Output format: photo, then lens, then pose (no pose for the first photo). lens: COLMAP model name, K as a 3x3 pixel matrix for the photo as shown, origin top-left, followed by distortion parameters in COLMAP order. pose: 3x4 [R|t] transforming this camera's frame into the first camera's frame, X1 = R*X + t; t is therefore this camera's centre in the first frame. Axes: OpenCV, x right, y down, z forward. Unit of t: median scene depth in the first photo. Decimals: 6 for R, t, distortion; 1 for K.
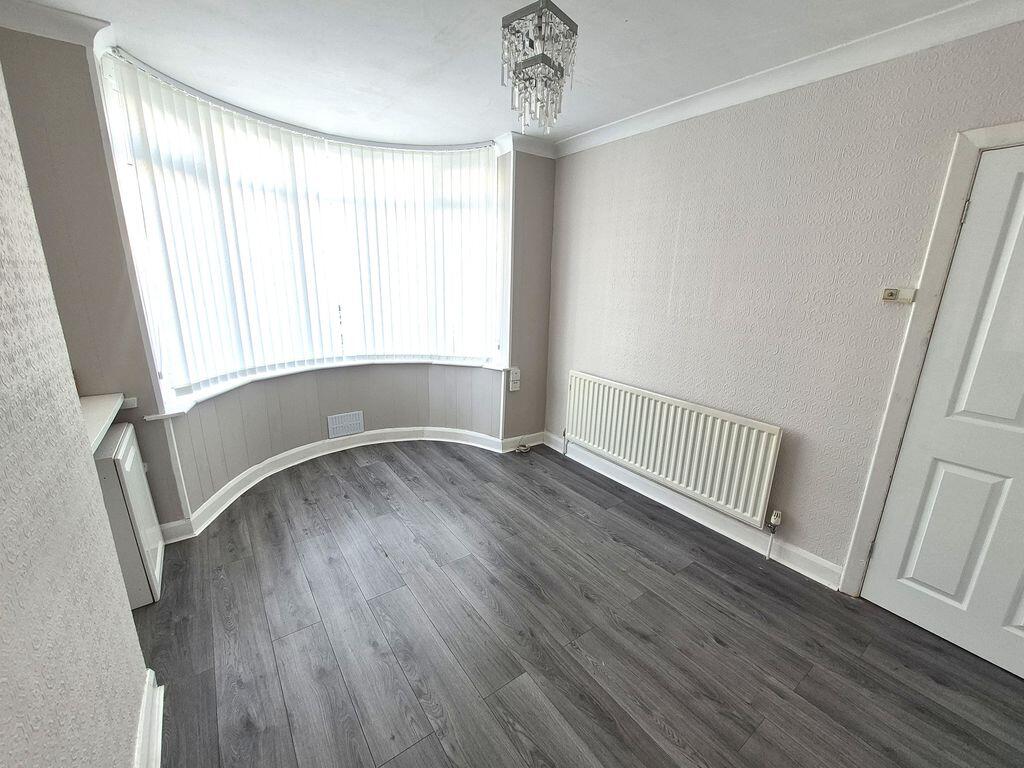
lens RADIAL K [[417.1, 0, 512.0], [0, 417.1, 384.0], [0, 0, 1]] dist [-0.000953, -0.000057]
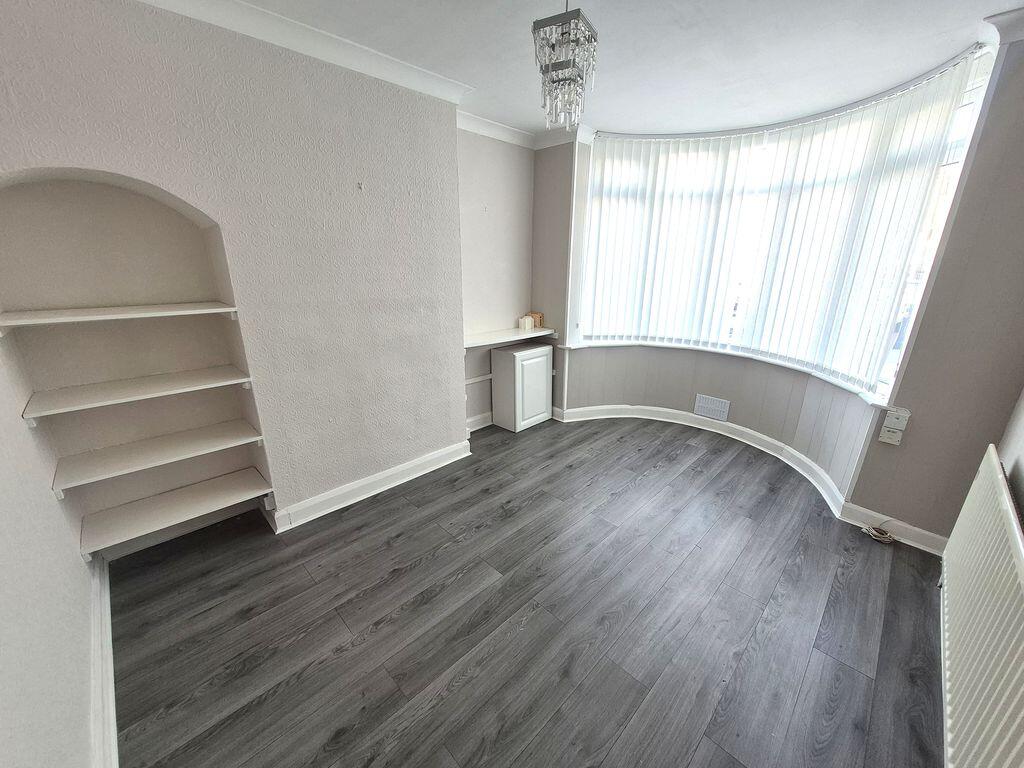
lens RADIAL K [[403.8, 0, 533.4], [0, 403.8, 387.0], [0, 0, 1]] dist [-0.001800, -0.000177]
pose [[0.176893, 0.271240, -0.946117, 0.544949], [-0.252257, 0.941662, 0.222799, -0.076191], [0.951354, 0.199253, 0.234996, 0.353194]]
